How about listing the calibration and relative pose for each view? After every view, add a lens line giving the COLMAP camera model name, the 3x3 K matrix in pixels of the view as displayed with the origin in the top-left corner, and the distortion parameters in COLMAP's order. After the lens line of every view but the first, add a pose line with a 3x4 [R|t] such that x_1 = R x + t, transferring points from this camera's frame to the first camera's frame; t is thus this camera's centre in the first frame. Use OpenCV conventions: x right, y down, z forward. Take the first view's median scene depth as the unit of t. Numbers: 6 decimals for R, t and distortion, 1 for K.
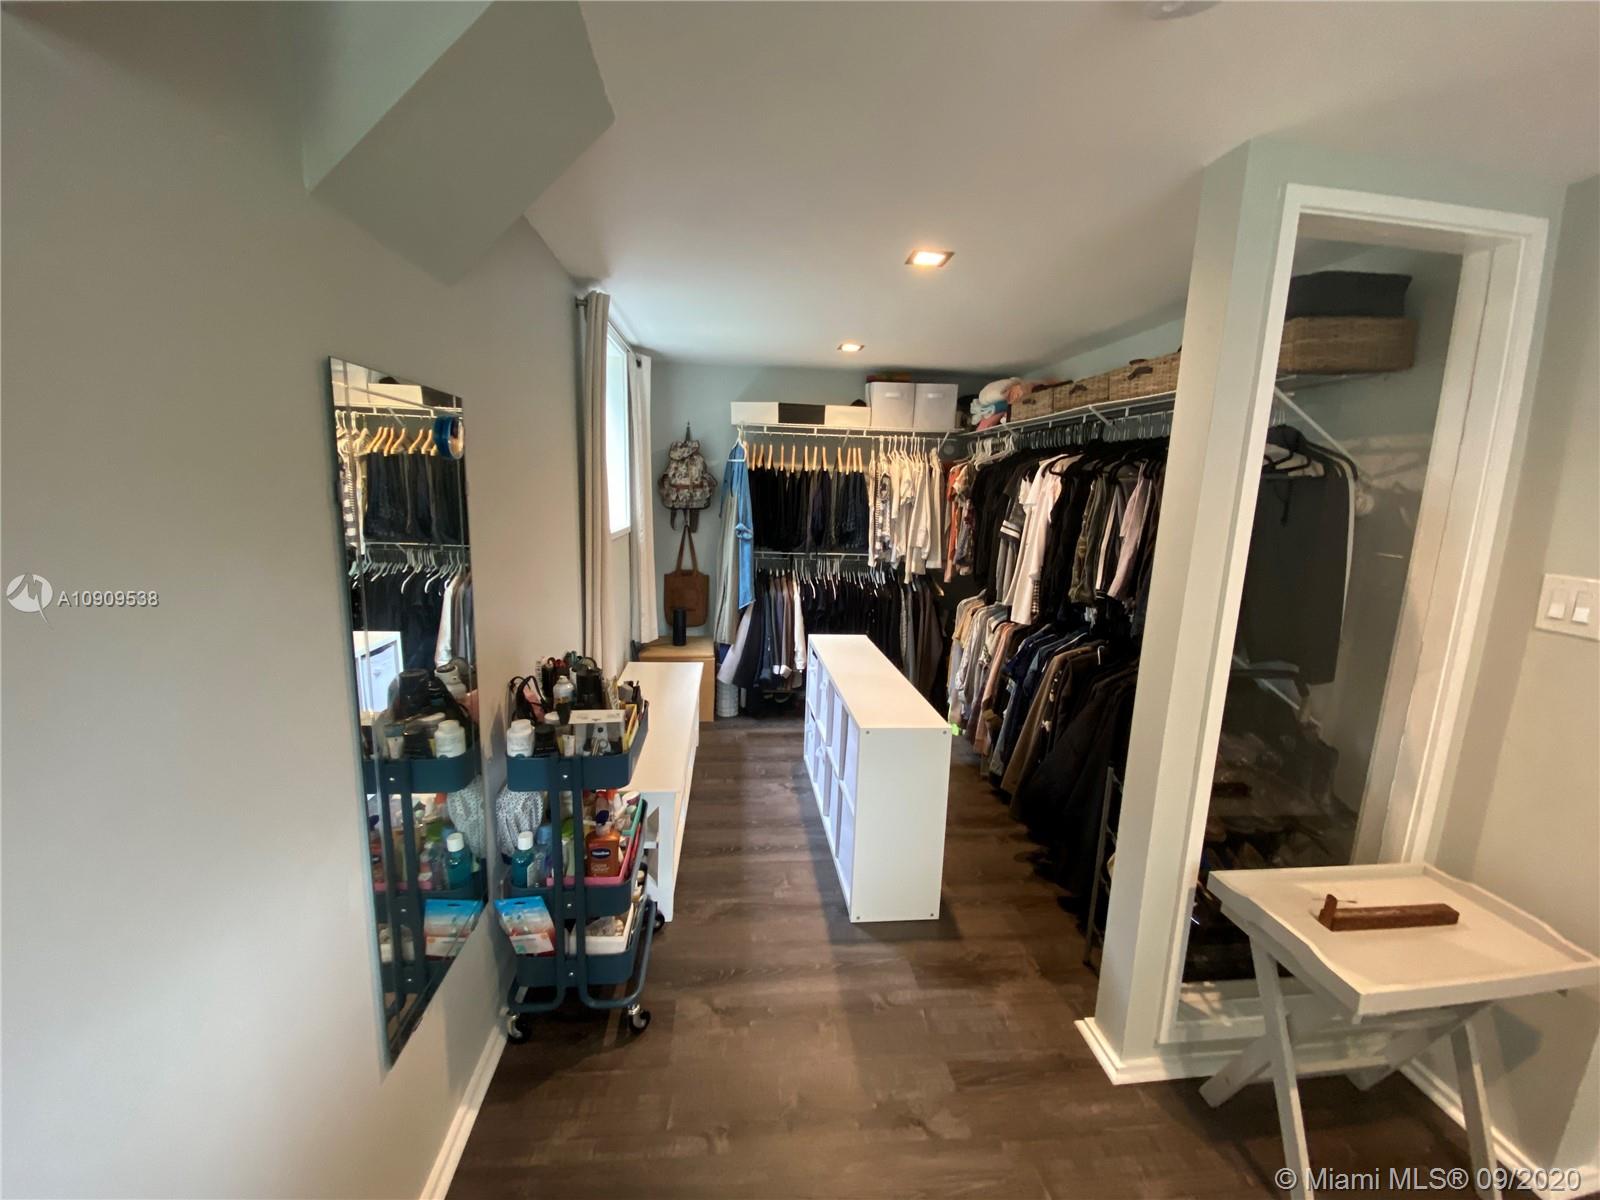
lens RADIAL K [[640.6, 0, 800.9], [0, 640.6, 603.9], [0, 0, 1]] dist [0.005288, -0.009894]
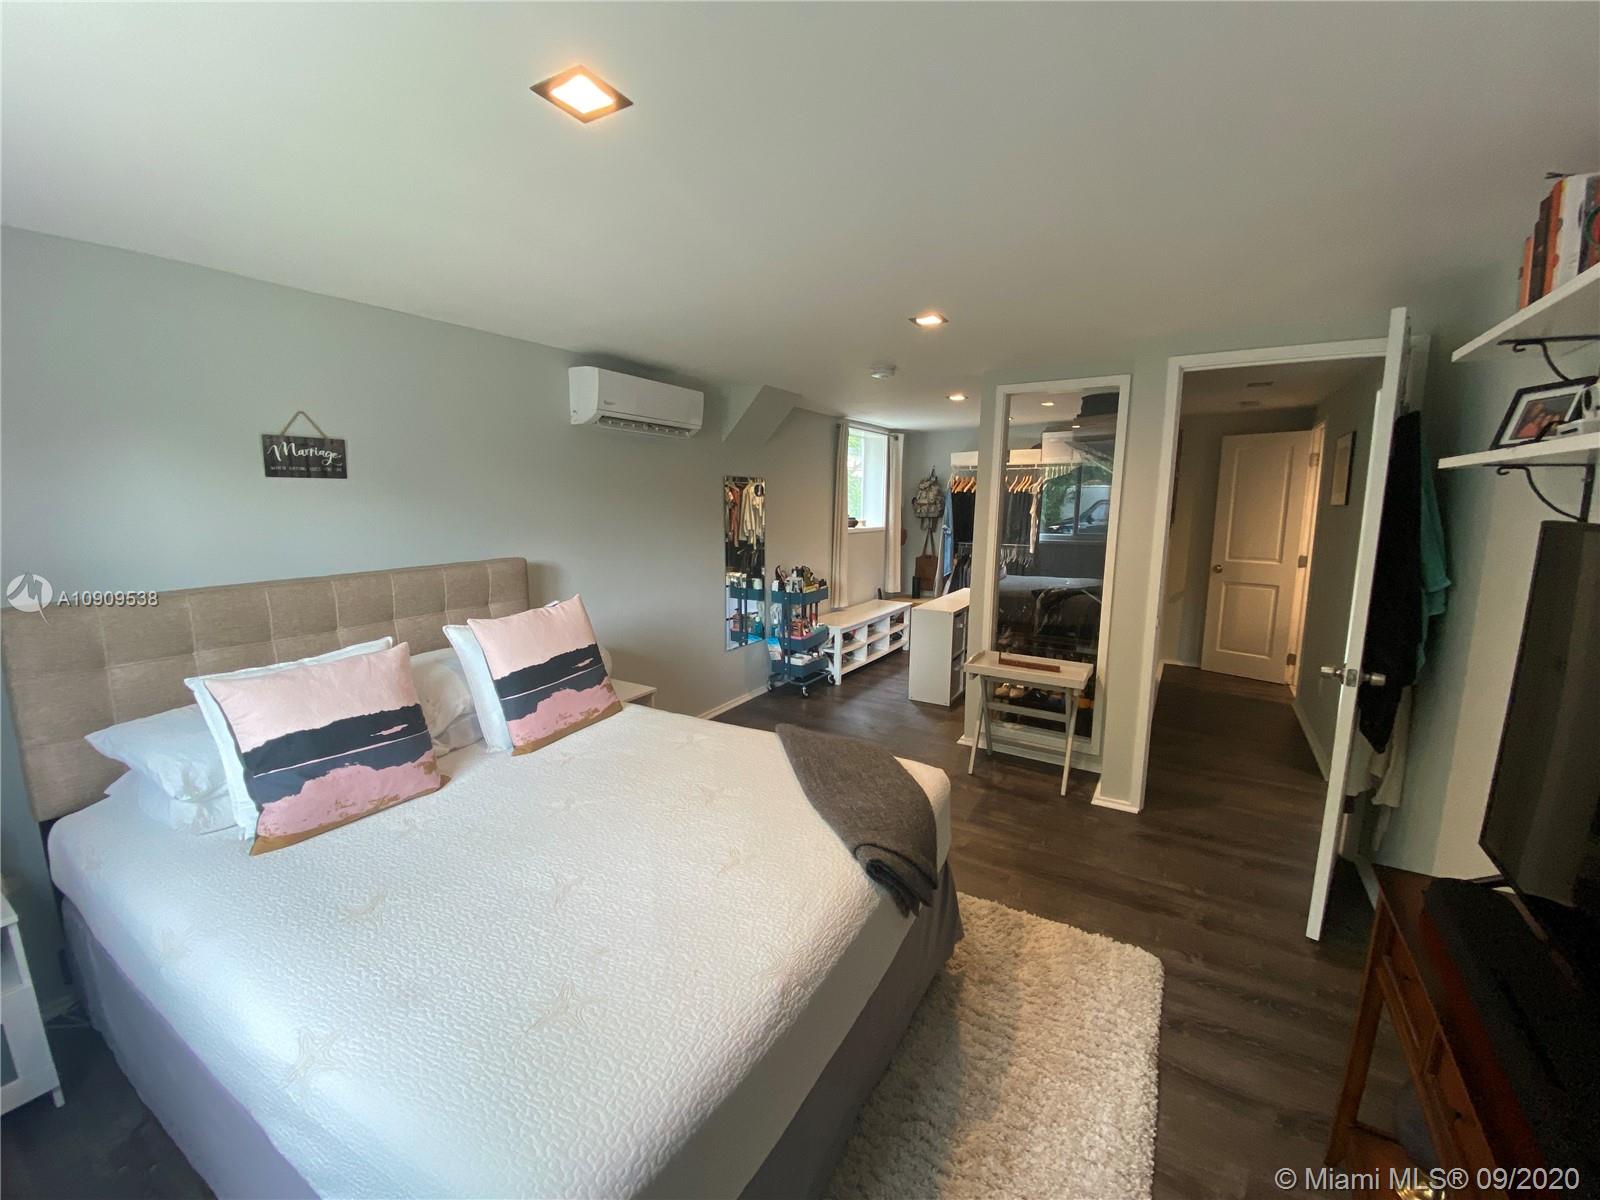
lens RADIAL K [[640.6, 0, 795.0], [0, 640.6, 594.5], [0, 0, 1]] dist [0.005288, -0.009894]
pose [[0.799149, 0.054886, -0.598621, 1.156780], [-0.084591, 0.996182, -0.021589, 0.242582], [0.595151, 0.067891, 0.800741, -1.100684]]
